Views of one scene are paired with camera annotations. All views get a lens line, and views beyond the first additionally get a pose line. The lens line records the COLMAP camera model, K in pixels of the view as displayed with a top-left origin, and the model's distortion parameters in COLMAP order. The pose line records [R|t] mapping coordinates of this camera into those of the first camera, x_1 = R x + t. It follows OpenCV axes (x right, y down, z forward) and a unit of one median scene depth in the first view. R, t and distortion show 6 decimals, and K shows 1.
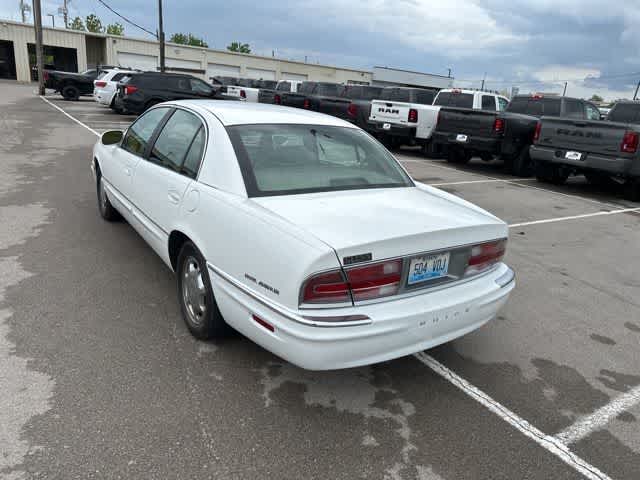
lens RADIAL K [[447.2, 0, 319.4], [0, 447.2, 243.2], [0, 0, 1]] dist [0.018446, -0.026839]
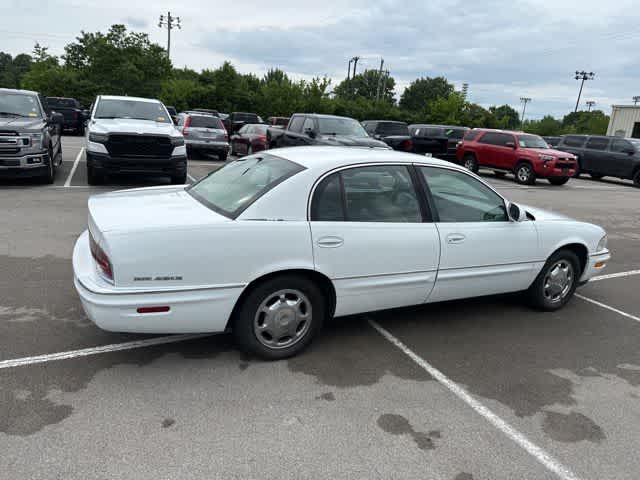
lens RADIAL K [[447.2, 0, 320.2], [0, 447.2, 243.4], [0, 0, 1]] dist [0.018446, -0.026839]
pose [[-0.121805, 0.168054, -0.978223, 0.405273], [-0.387953, 0.899098, 0.202768, -0.125870], [0.913595, 0.404203, -0.044318, 0.456219]]
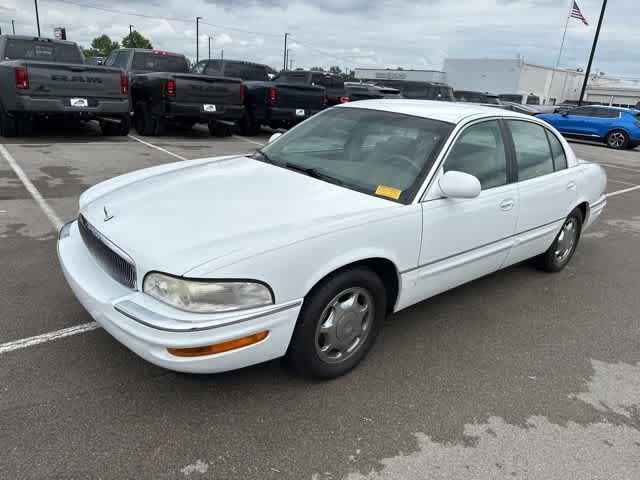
lens RADIAL K [[450.2, 0, 319.8], [0, 450.2, 237.7], [0, 0, 1]] dist [0.002002, 0.005081]
pose [[-0.103899, -0.403705, 0.908970, -0.506071], [0.225000, 0.880683, 0.416860, -0.233143], [-0.968803, 0.247830, -0.000668, 0.583514]]
